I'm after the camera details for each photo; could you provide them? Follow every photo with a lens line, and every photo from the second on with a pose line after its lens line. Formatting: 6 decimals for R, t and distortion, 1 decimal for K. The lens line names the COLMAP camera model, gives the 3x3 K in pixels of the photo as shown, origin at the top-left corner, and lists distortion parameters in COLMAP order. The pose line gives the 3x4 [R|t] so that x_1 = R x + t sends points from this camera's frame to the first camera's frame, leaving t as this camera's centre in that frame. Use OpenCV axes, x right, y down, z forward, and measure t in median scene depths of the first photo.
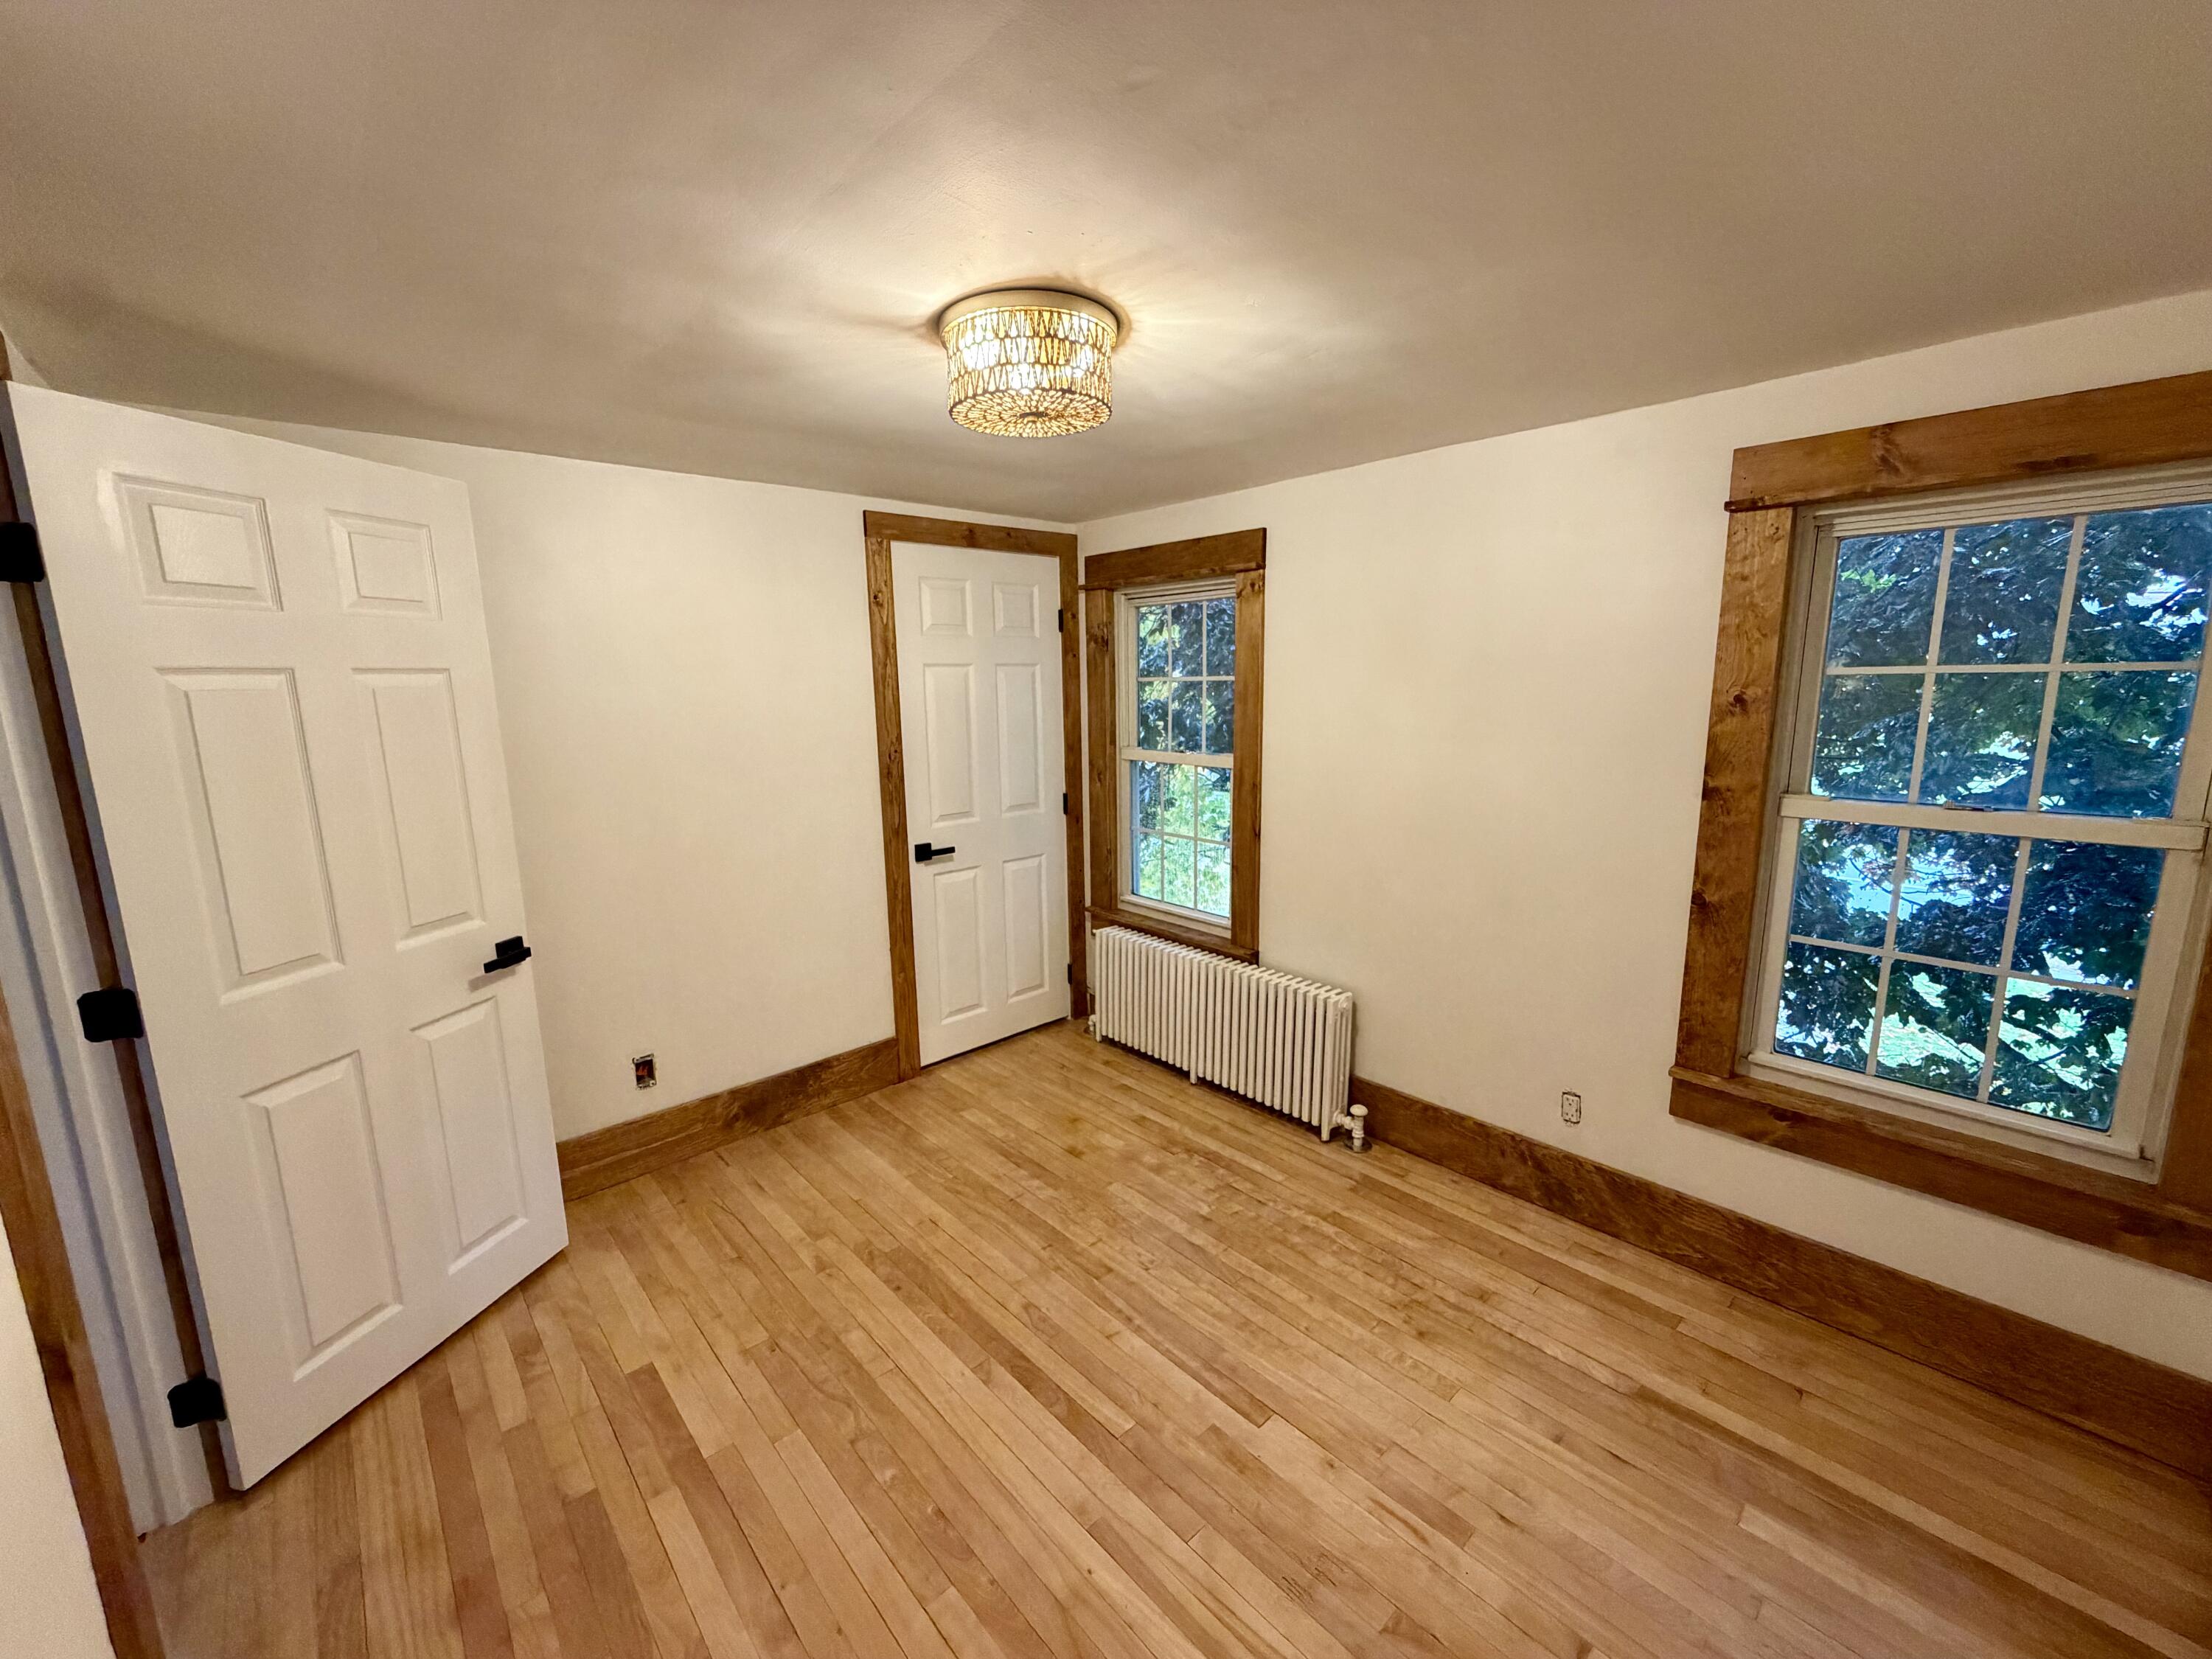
lens RADIAL K [[883.3, 0, 1092.9], [0, 883.3, 818.6], [0, 0, 1]] dist [-0.002944, 0.000584]
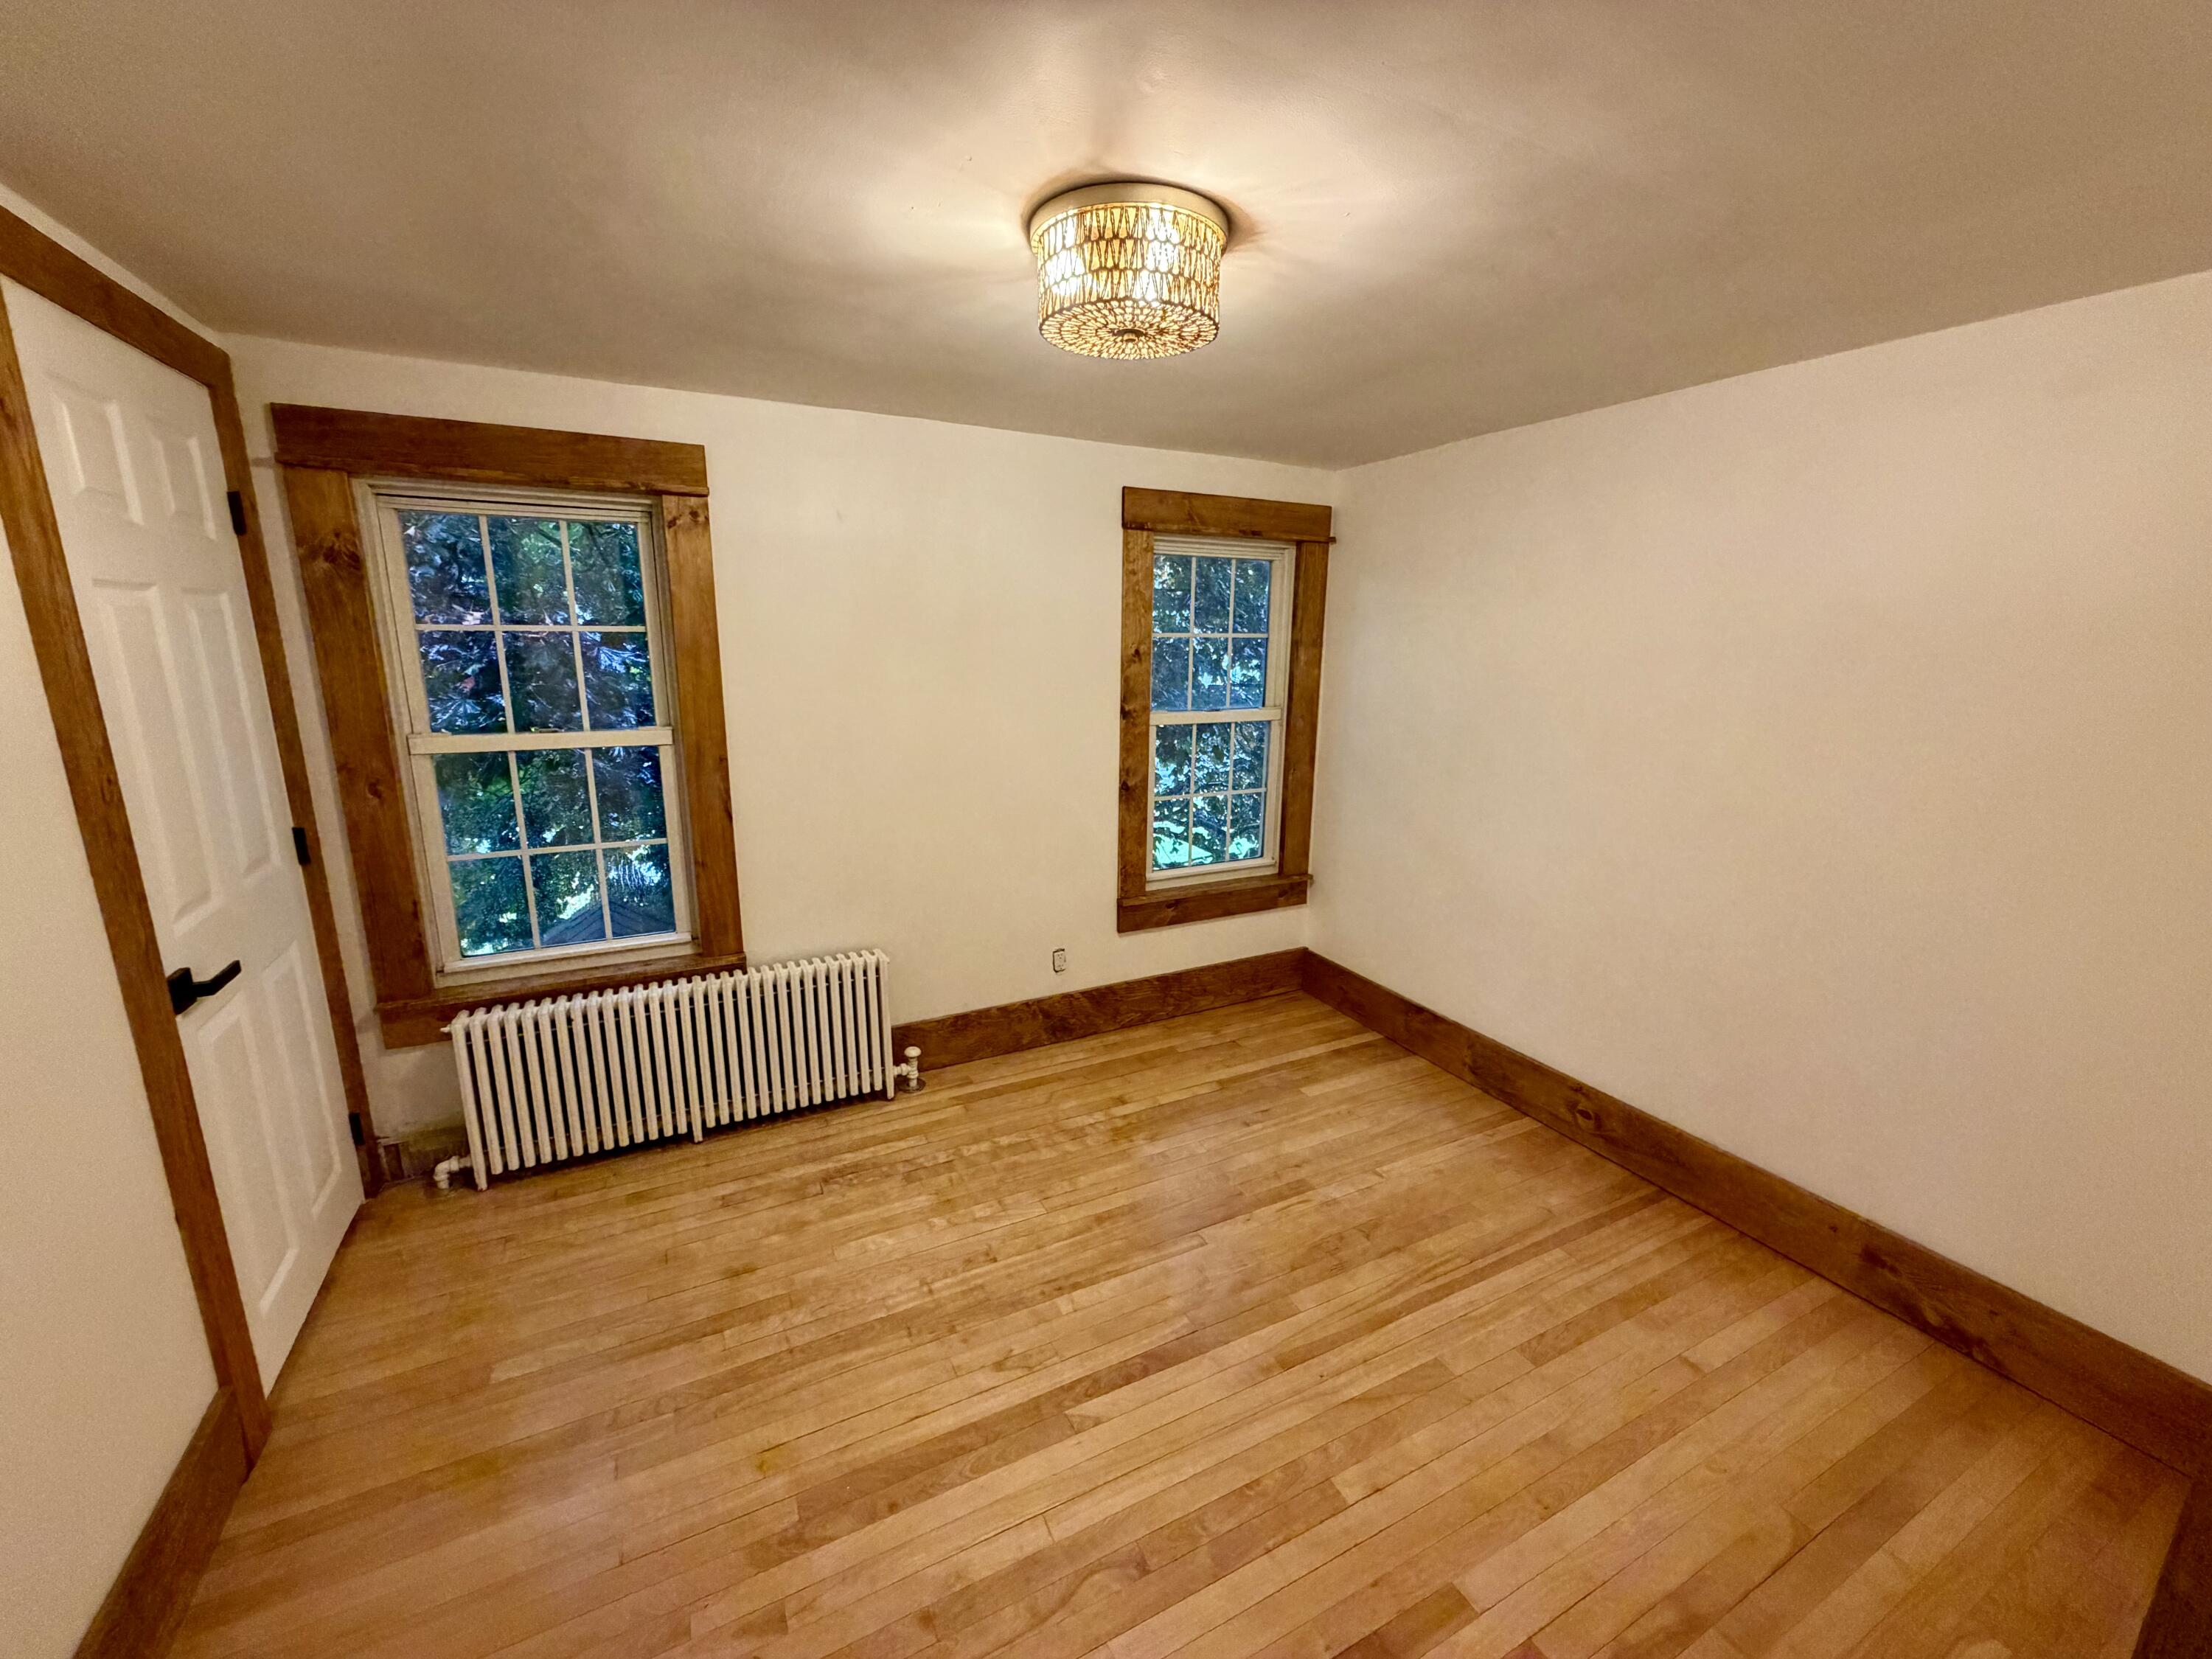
lens RADIAL K [[883.3, 0, 1111.6], [0, 883.3, 823.4], [0, 0, 1]] dist [-0.002944, 0.000584]
pose [[0.254388, -0.186308, 0.948987, -0.653338], [0.136243, 0.978386, 0.155558, -0.072272], [-0.957457, 0.089721, 0.274273, 0.524139]]
